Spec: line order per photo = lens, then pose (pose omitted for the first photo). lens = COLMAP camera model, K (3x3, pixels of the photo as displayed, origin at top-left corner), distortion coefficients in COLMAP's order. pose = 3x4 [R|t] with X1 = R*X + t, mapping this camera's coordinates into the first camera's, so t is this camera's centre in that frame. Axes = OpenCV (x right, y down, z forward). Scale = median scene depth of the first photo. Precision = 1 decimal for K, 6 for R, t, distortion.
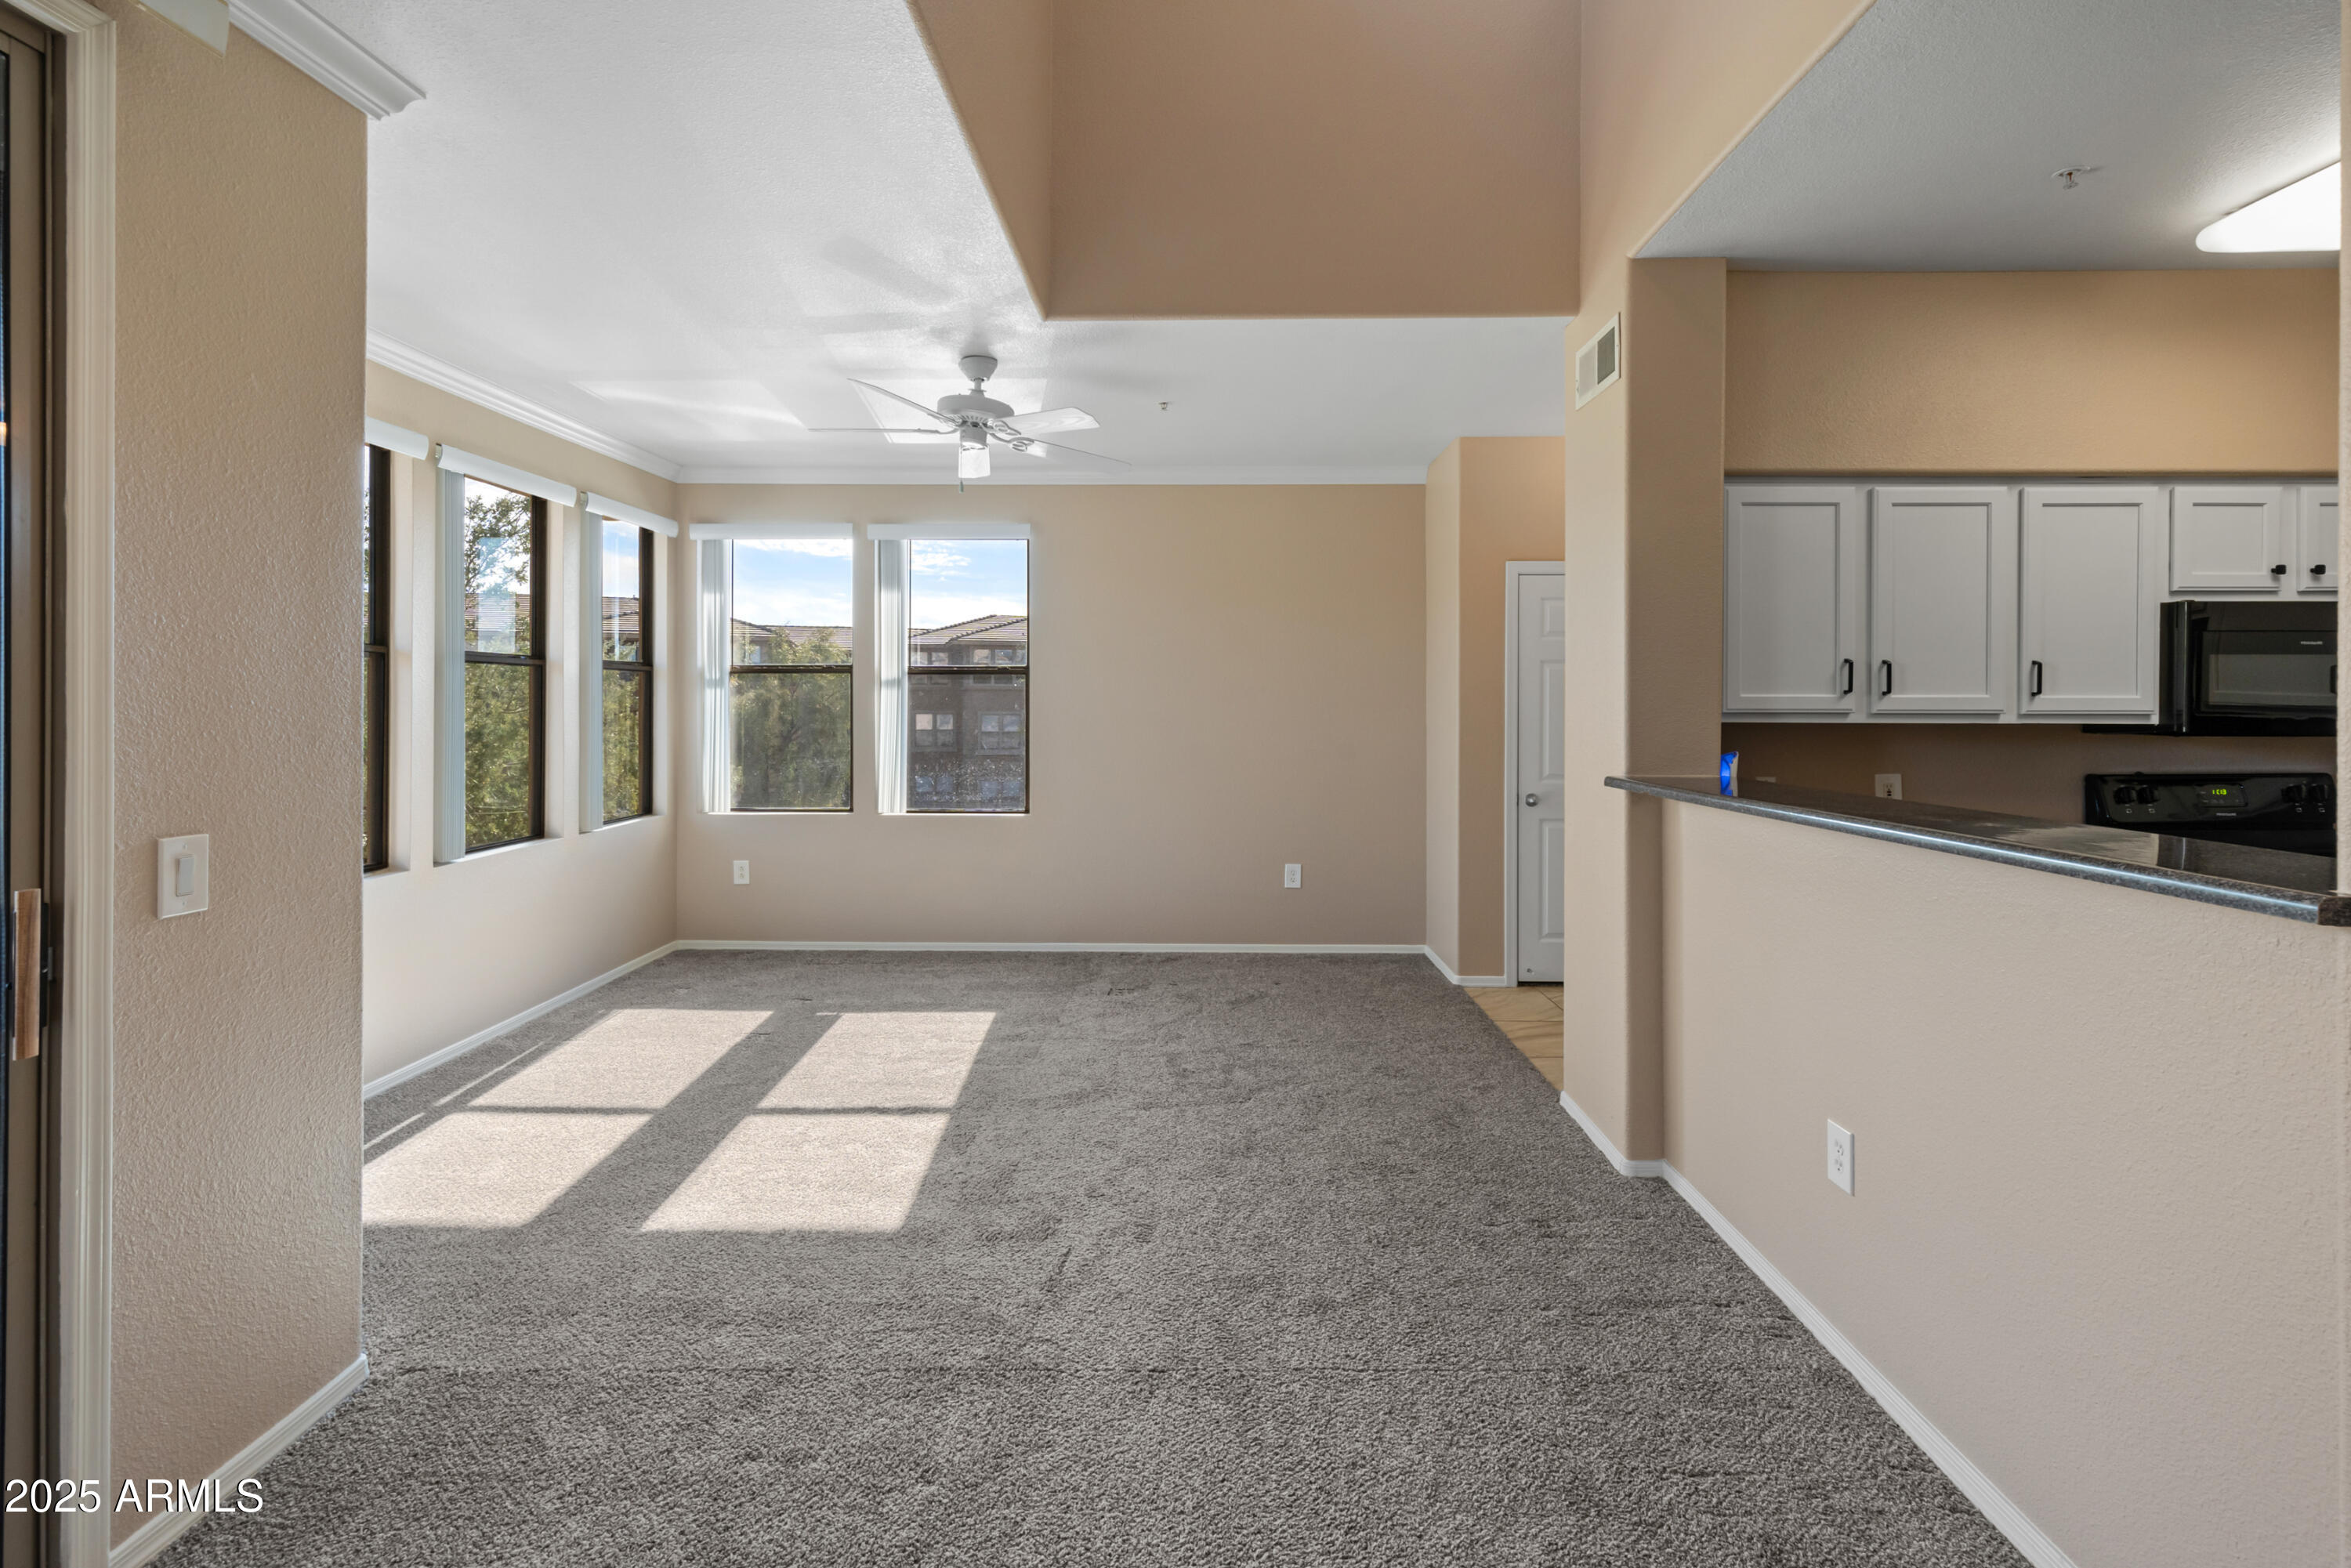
lens RADIAL K [[1093.4, 0, 1188.3], [0, 1093.4, 702.8], [0, 0, 1]] dist [0.004943, -0.001168]
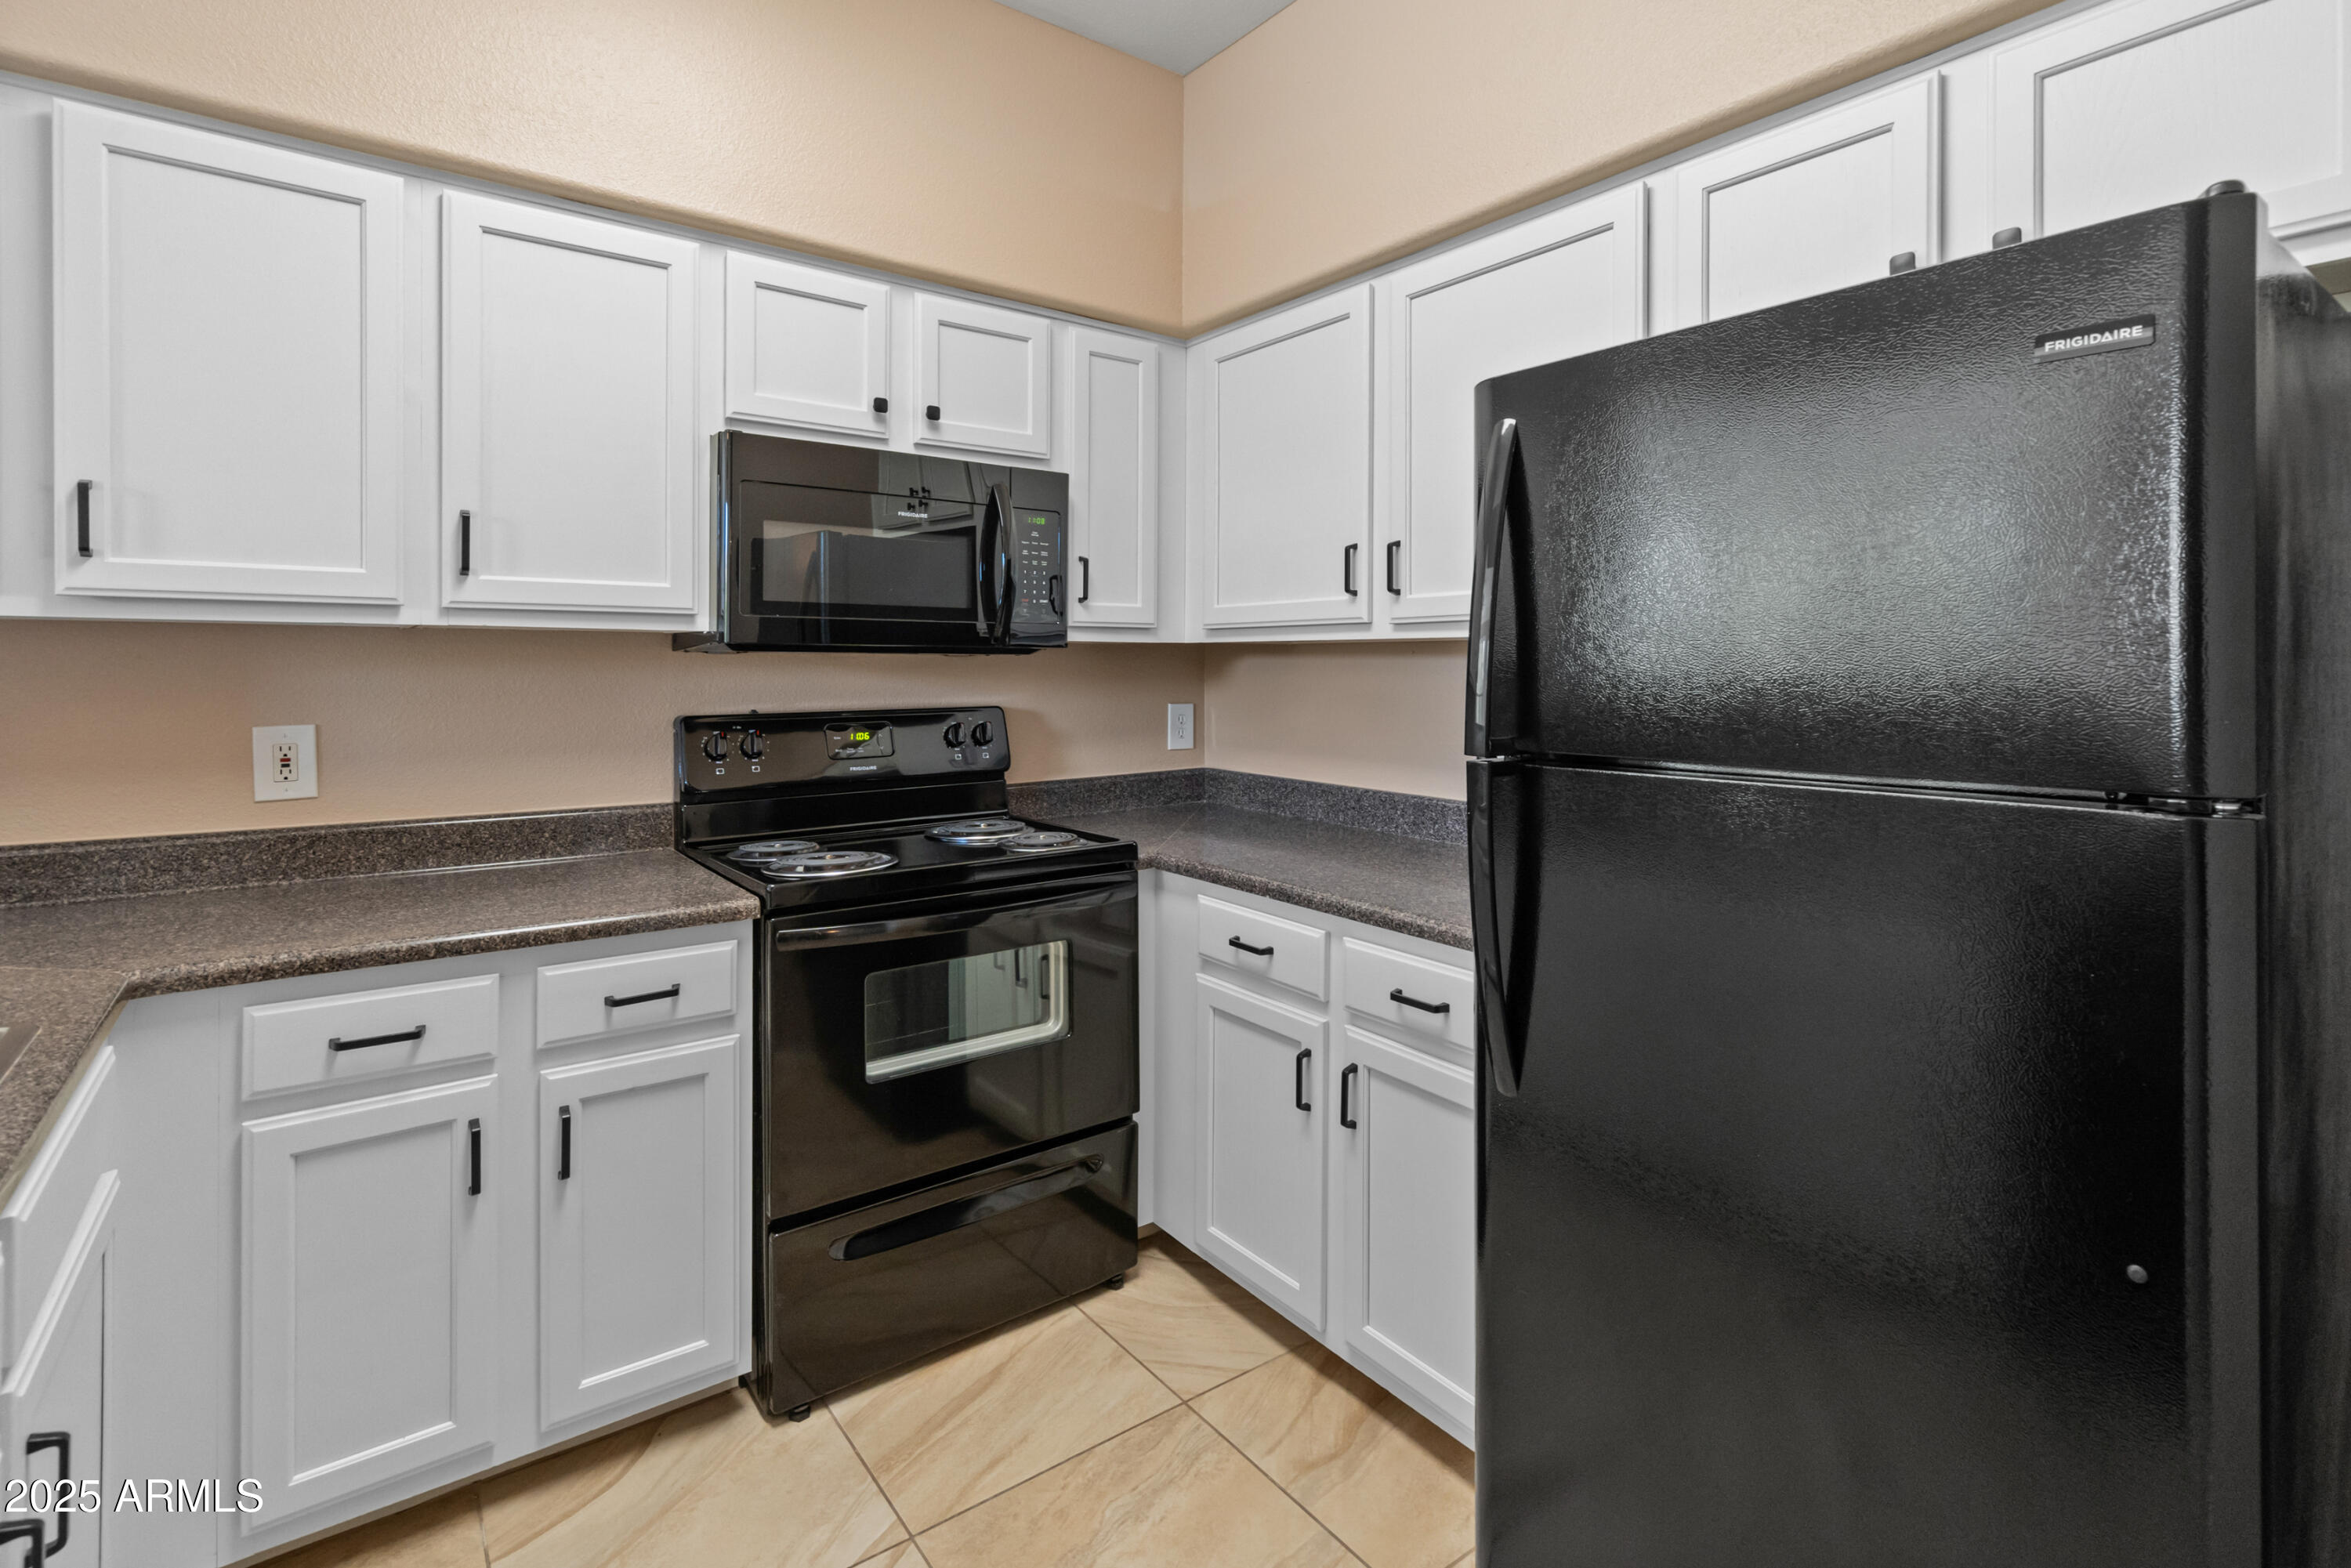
lens RADIAL K [[1104.4, 0, 1171.7], [0, 1104.4, 667.5], [0, 0, 1]] dist [-0.000988, -0.000123]
pose [[0.790995, 0.000723, 0.611822, 0.709155], [-0.002209, 0.999996, 0.001674, 0.038158], [-0.611818, -0.002675, 0.790994, 0.346489]]
